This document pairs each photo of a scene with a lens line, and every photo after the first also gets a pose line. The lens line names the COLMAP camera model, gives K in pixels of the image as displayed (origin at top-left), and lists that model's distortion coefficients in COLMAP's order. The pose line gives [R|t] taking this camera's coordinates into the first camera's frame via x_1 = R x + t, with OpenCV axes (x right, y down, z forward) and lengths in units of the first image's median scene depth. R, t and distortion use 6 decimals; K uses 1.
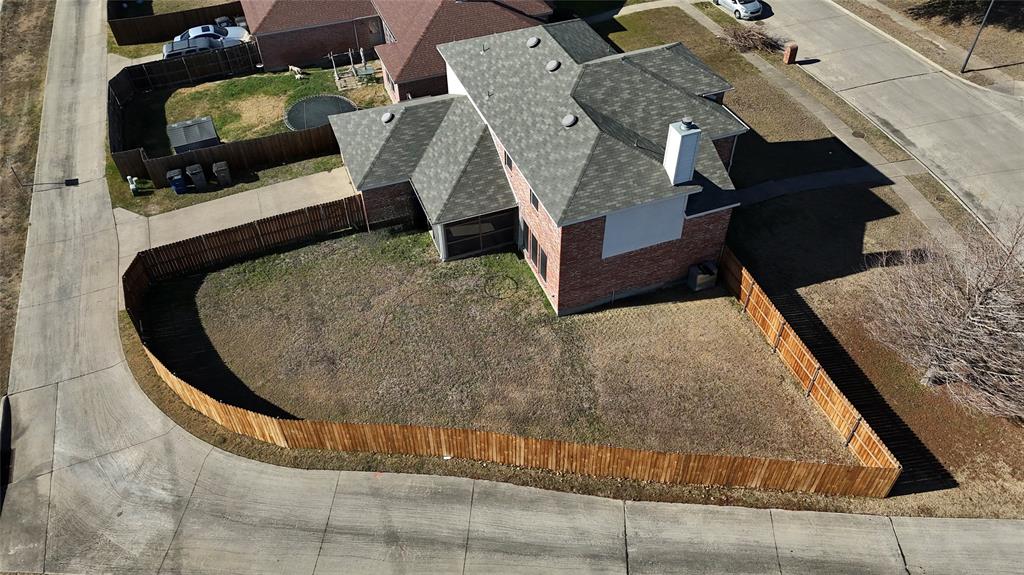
lens RADIAL K [[747.6, 0, 515.0], [0, 747.6, 294.0], [0, 0, 1]] dist [0.063883, -0.016306]
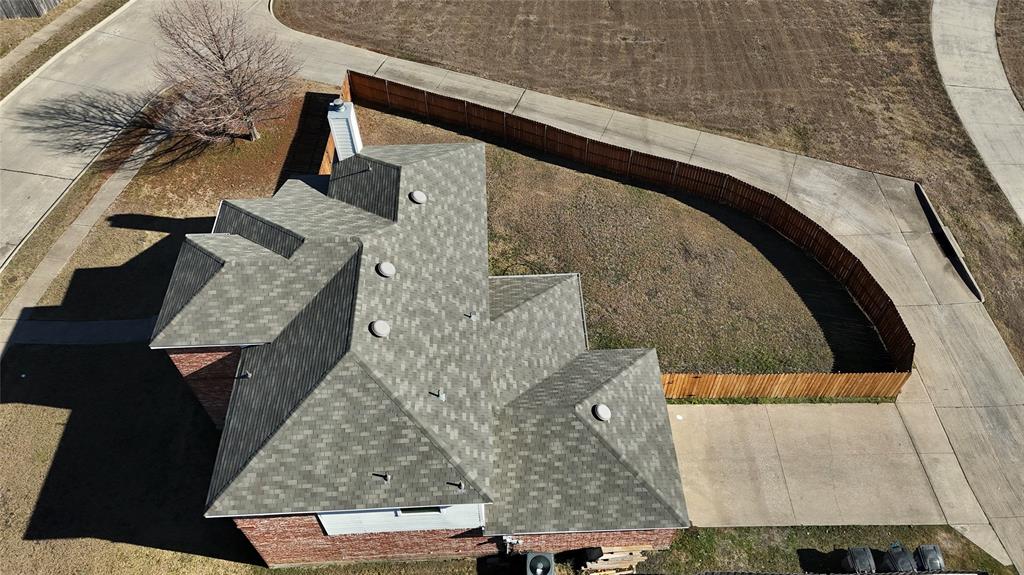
lens RADIAL K [[747.6, 0, 509.0], [0, 747.6, 285.2], [0, 0, 1]] dist [0.063883, -0.016306]
pose [[-0.945836, -0.234975, 0.224011, -0.229638], [0.244017, -0.059448, 0.967947, -0.970840], [-0.214126, 0.970182, 0.113566, 0.881040]]
